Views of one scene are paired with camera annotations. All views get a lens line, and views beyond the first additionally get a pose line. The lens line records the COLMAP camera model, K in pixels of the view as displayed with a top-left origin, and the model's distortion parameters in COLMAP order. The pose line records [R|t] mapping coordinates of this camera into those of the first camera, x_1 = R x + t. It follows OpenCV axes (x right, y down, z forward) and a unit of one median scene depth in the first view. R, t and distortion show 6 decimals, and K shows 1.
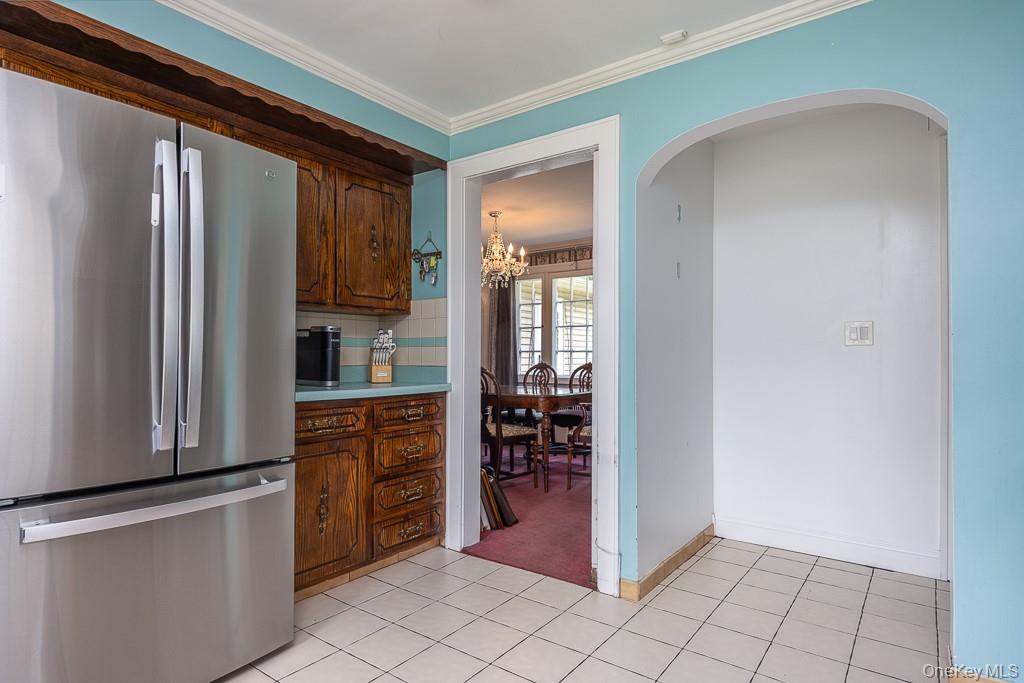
lens RADIAL K [[561.6, 0, 511.8], [0, 561.6, 350.1], [0, 0, 1]] dist [-0.001051, -0.001143]
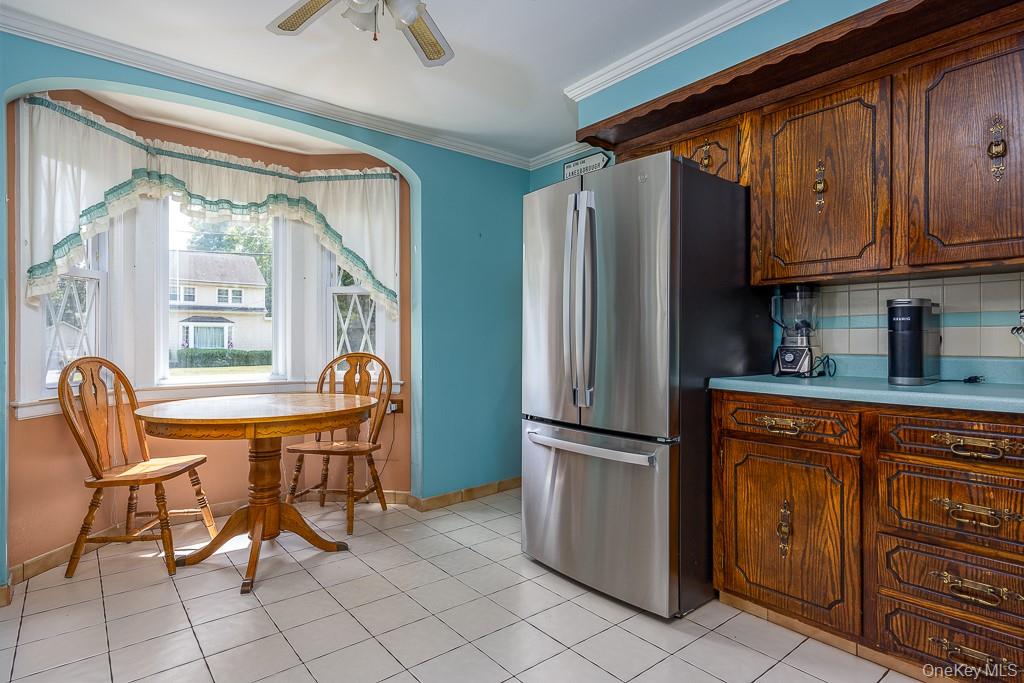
lens RADIAL K [[541.8, 0, 511.0], [0, 541.8, 337.4], [0, 0, 1]] dist [0.000121, -0.000383]
pose [[-0.255009, -0.004910, -0.966926, 0.512031], [0.009731, 0.999923, -0.007644, 0.006785], [0.966890, -0.011358, -0.254942, 0.781260]]
